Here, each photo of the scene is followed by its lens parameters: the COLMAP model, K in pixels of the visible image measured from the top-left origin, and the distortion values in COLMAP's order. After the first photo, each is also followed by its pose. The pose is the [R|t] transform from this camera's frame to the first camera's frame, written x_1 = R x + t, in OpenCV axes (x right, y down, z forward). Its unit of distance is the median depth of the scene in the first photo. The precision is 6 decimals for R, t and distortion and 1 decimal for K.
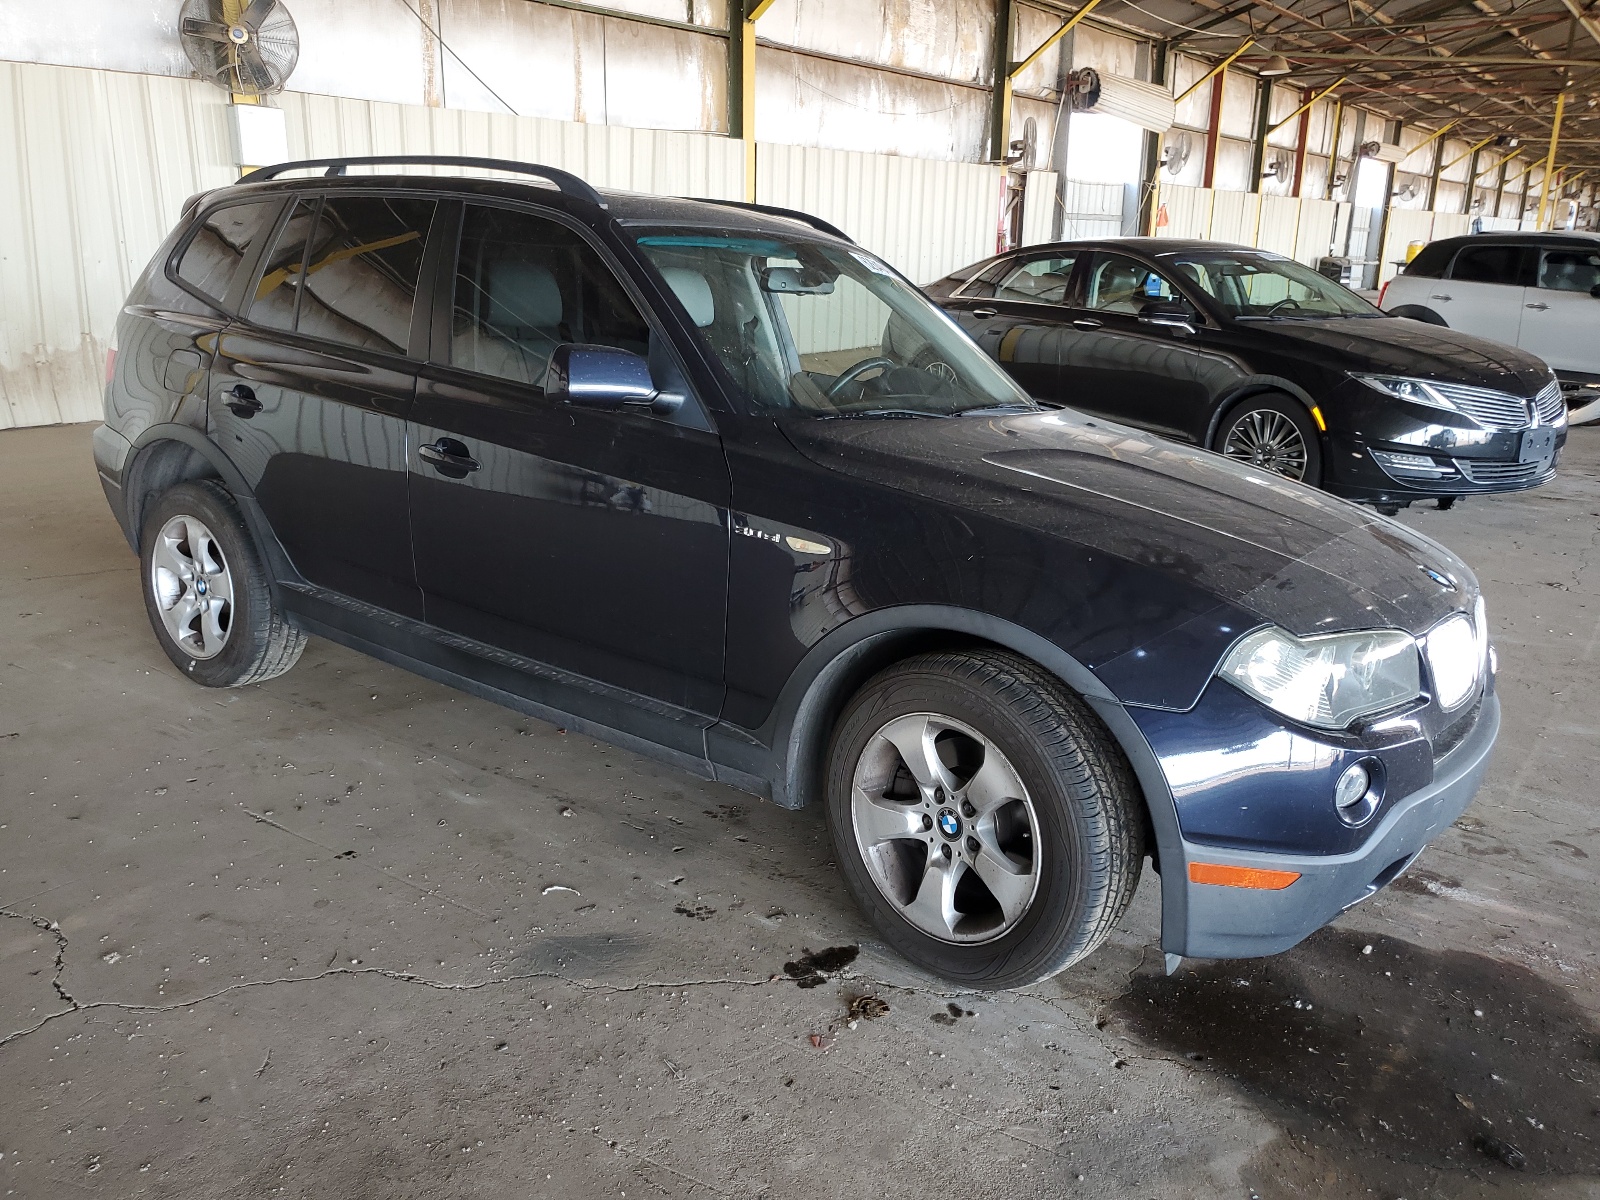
lens RADIAL K [[1228.7, 0, 799.4], [0, 1228.7, 604.6], [0, 0, 1]] dist [0.013959, 0.004687]
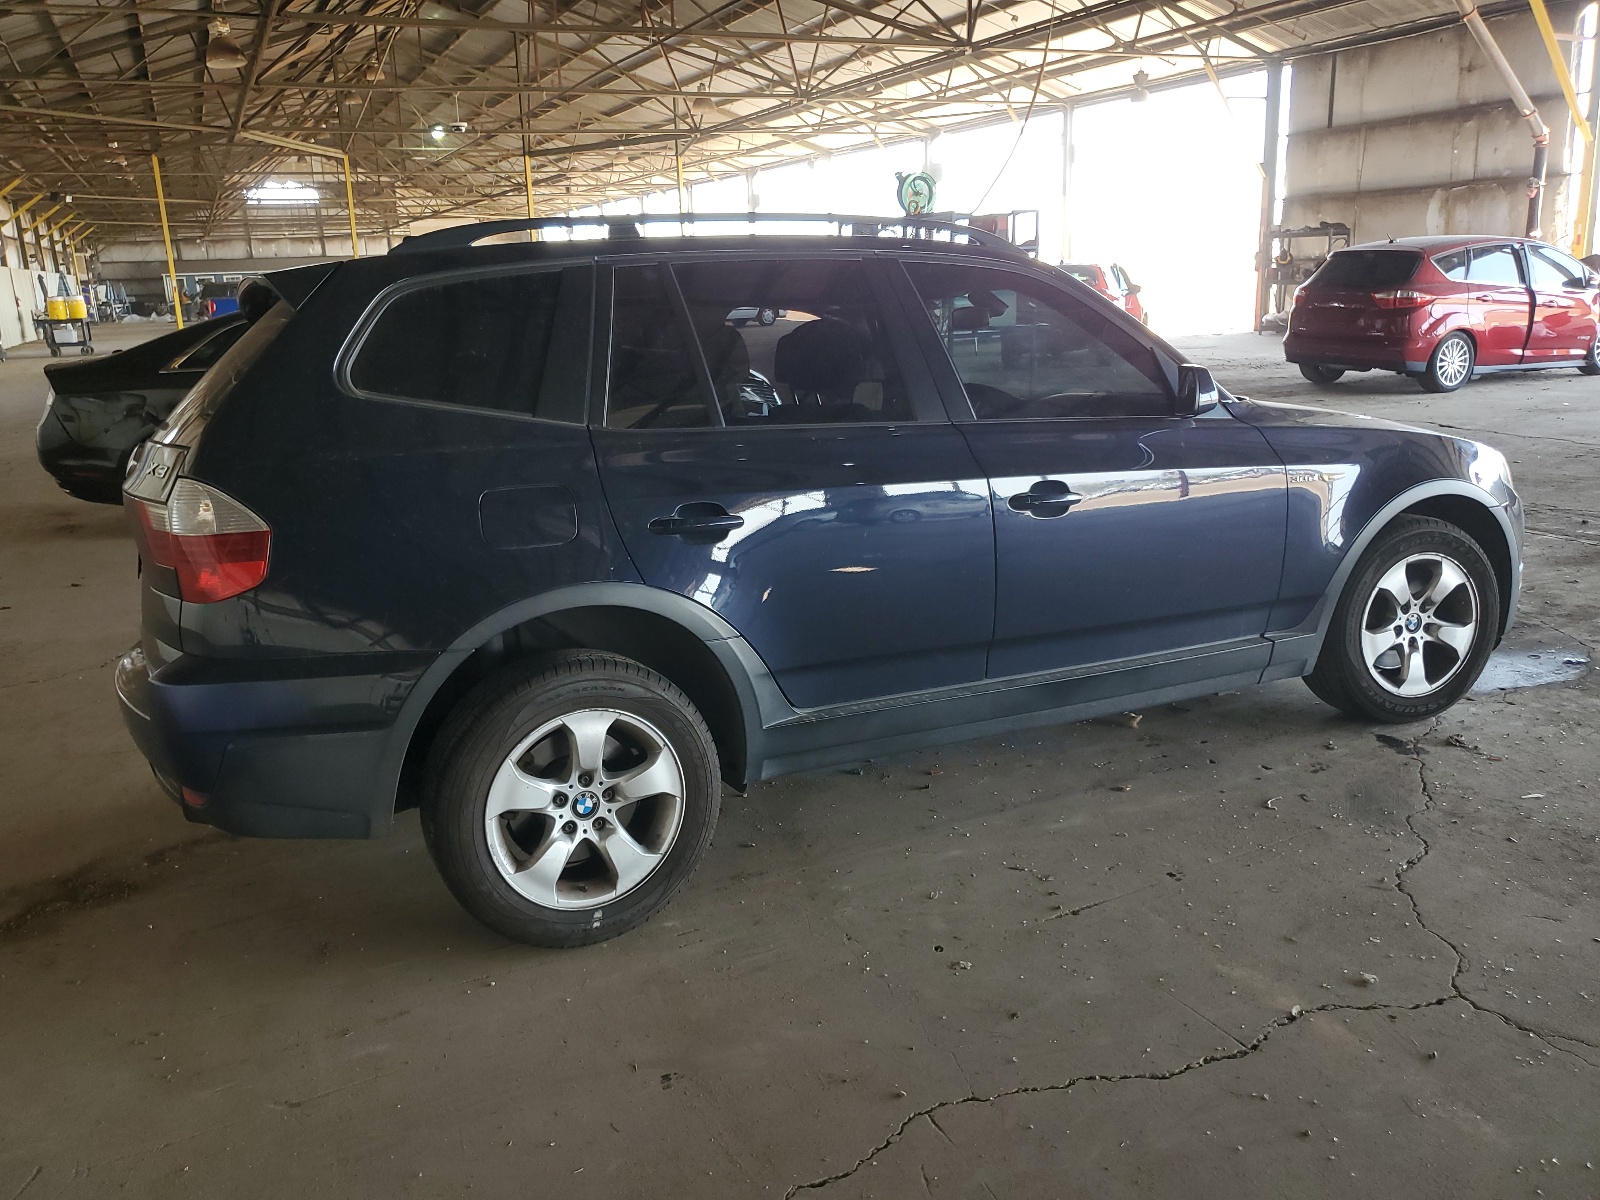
lens RADIAL K [[1228.7, 0, 792.5], [0, 1228.7, 599.5], [0, 0, 1]] dist [0.013959, 0.004687]
pose [[0.478807, -0.261984, 0.837919, -1.522000], [0.298341, 0.946191, 0.125357, -0.278752], [-0.825674, 0.189964, 0.531203, 0.766462]]
